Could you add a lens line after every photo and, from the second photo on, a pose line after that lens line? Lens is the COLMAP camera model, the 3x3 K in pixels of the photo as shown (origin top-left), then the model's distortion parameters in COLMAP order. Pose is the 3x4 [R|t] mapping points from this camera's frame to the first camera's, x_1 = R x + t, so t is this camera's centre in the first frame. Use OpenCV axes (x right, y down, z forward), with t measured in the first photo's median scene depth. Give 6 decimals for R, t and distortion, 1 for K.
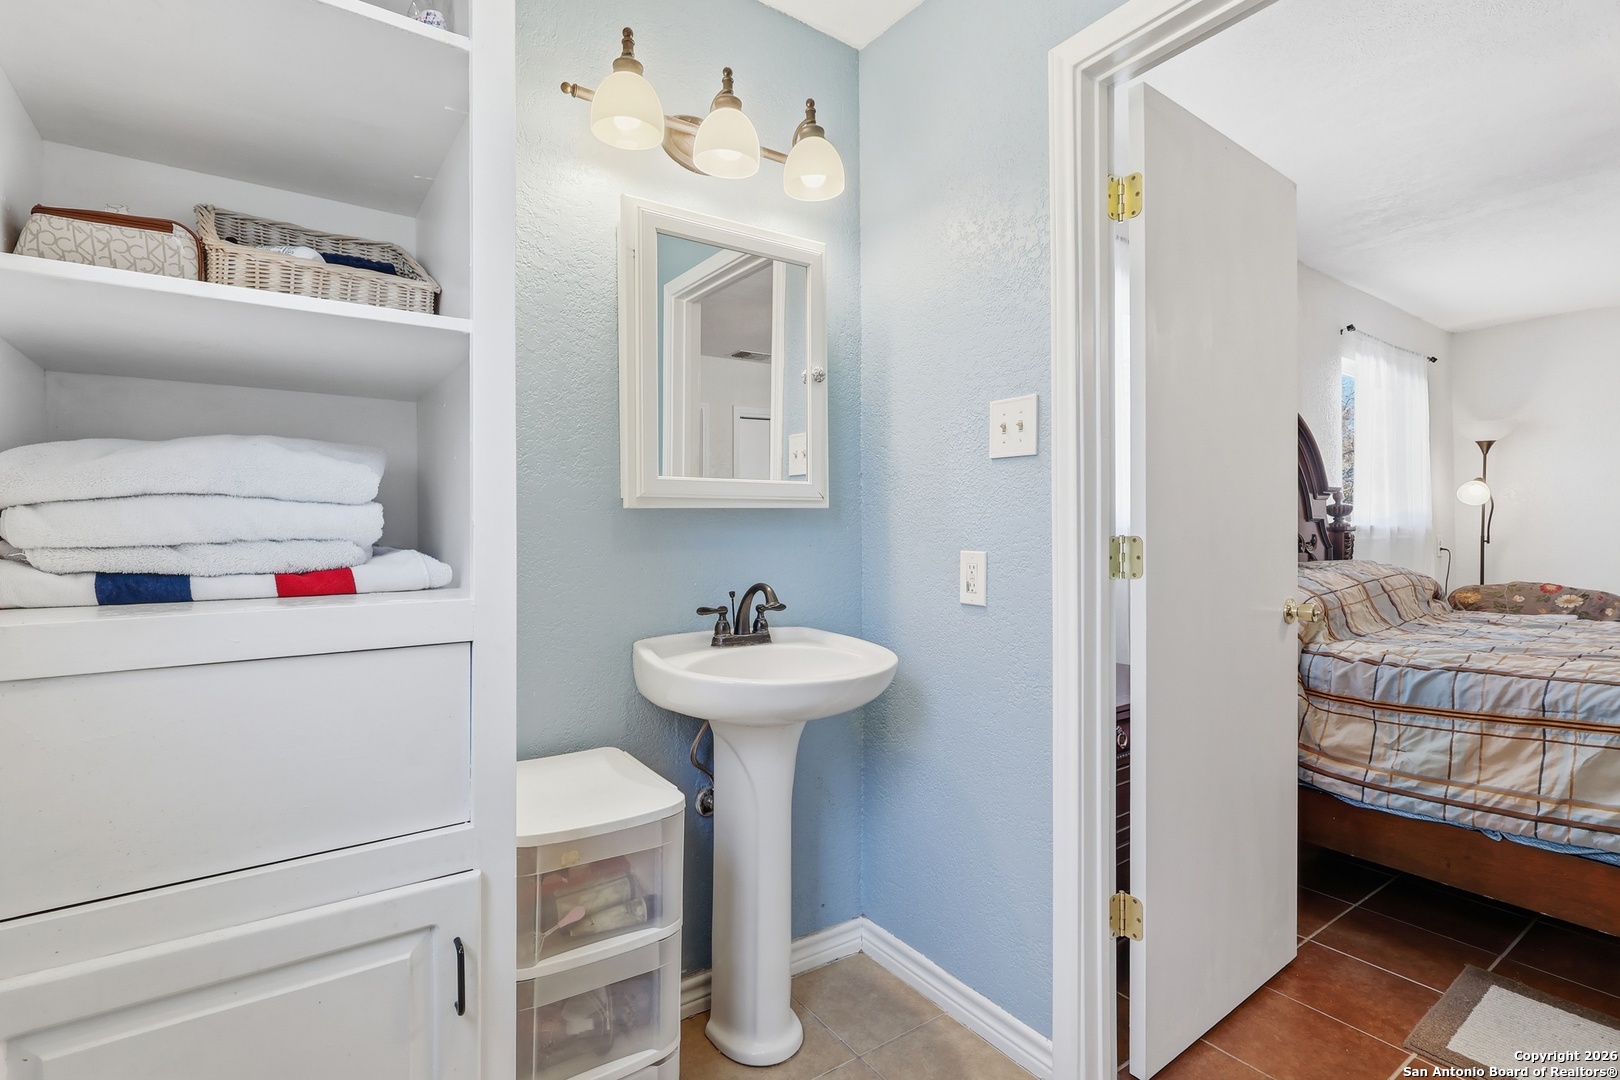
lens RADIAL K [[758.1, 0, 804.2], [0, 758.1, 539.5], [0, 0, 1]] dist [-0.005753, 0.000423]
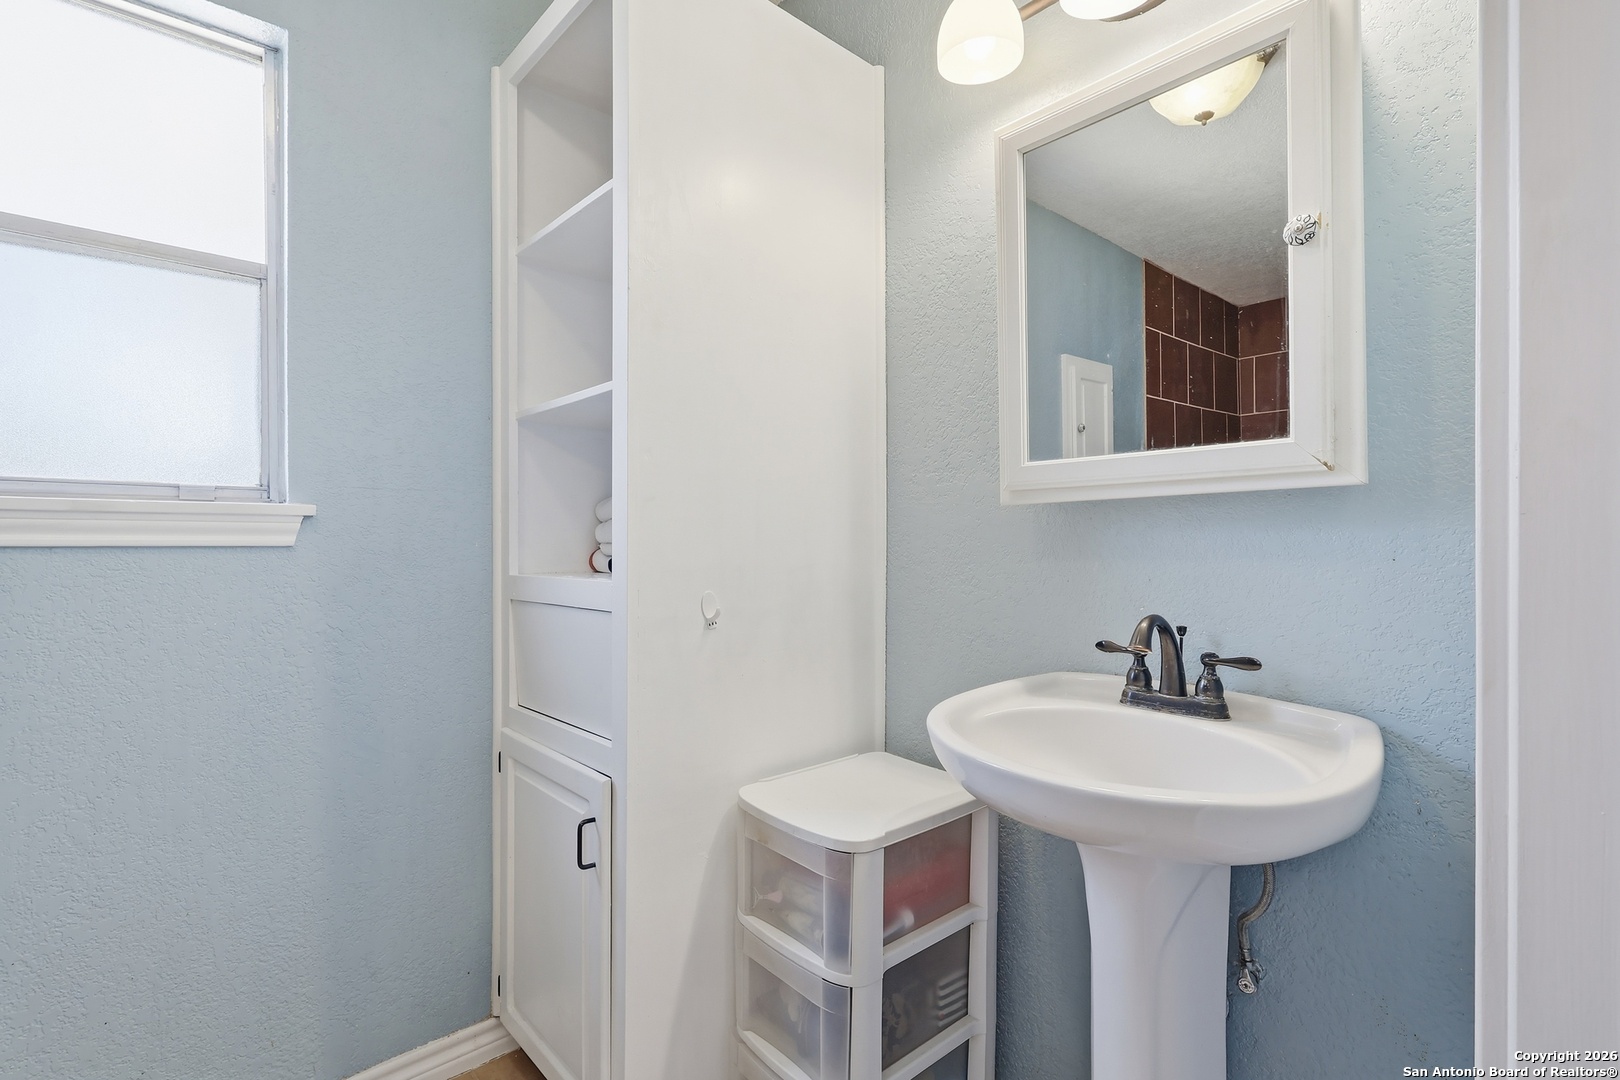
lens RADIAL K [[758.1, 0, 802.3], [0, 758.1, 544.6], [0, 0, 1]] dist [-0.005753, 0.000423]
pose [[0.117349, 0.003177, -0.993086, 0.528927], [-0.010460, 0.999943, 0.001963, 0.001694], [0.993036, 0.010157, 0.117376, 0.642496]]
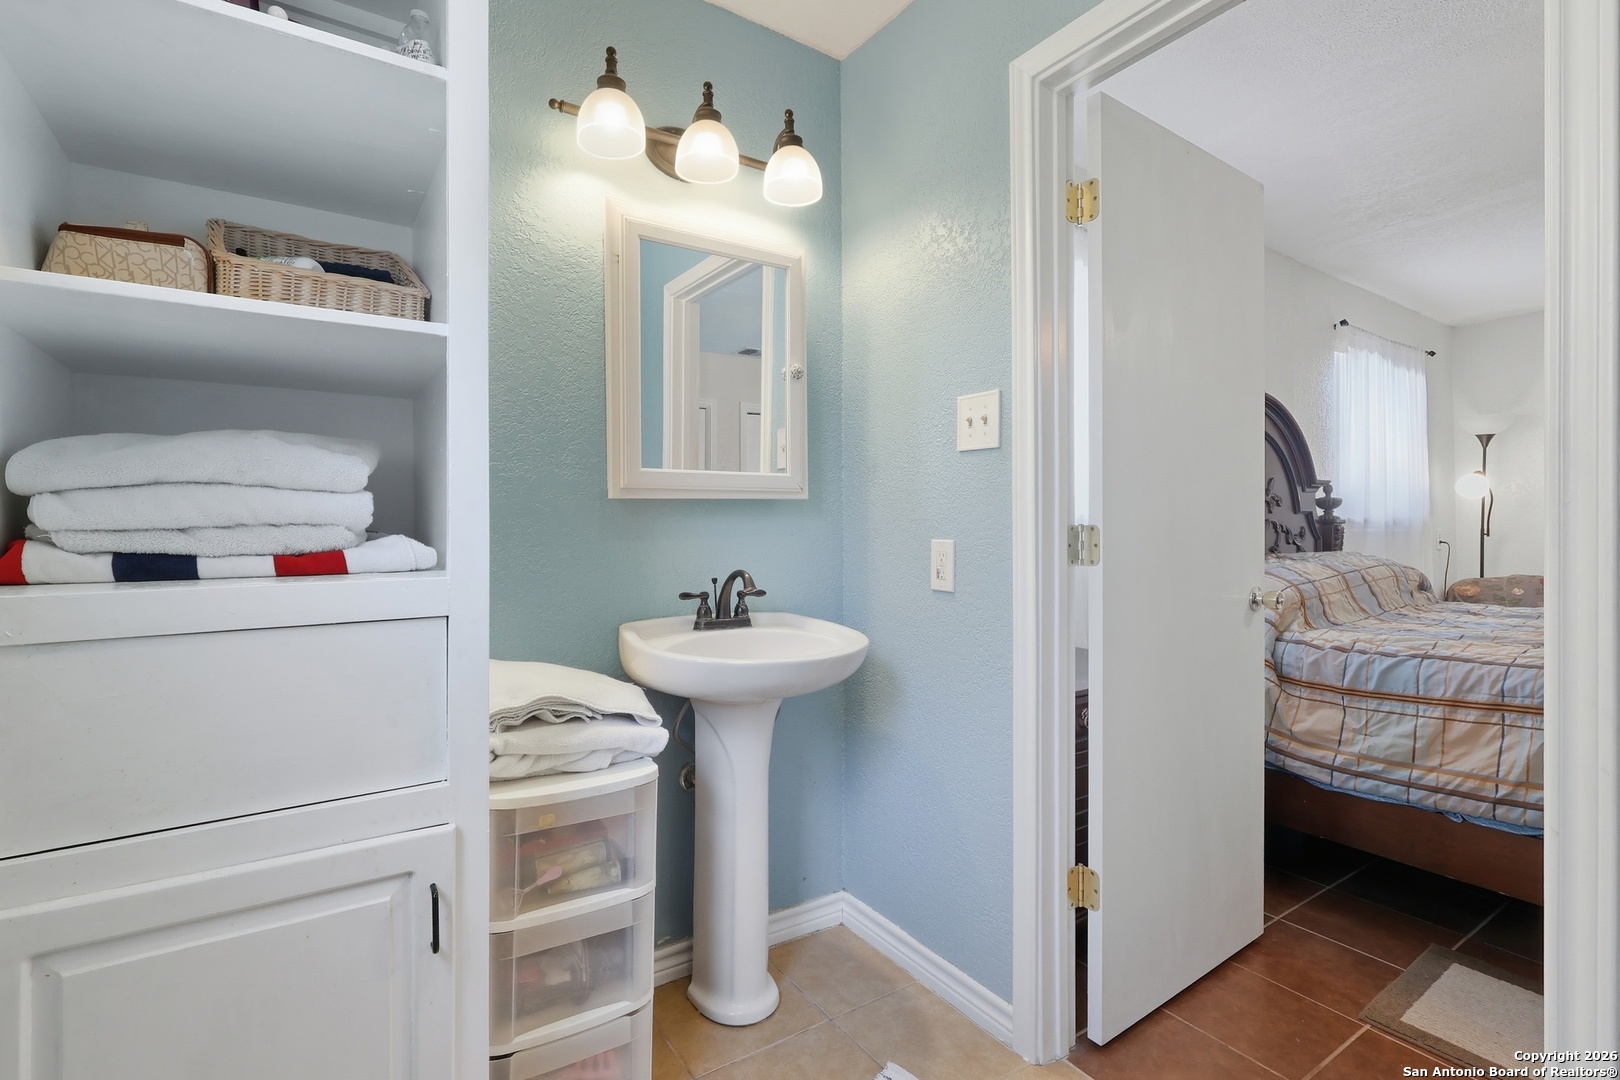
lens RADIAL K [[758.1, 0, 812.7], [0, 758.1, 535.7], [0, 0, 1]] dist [-0.005753, 0.000423]
pose [[0.999738, 0.000524, -0.022882, 0.069184], [-0.000520, 1.000000, 0.000188, 0.009905], [0.022882, -0.000176, 0.999738, -0.052884]]
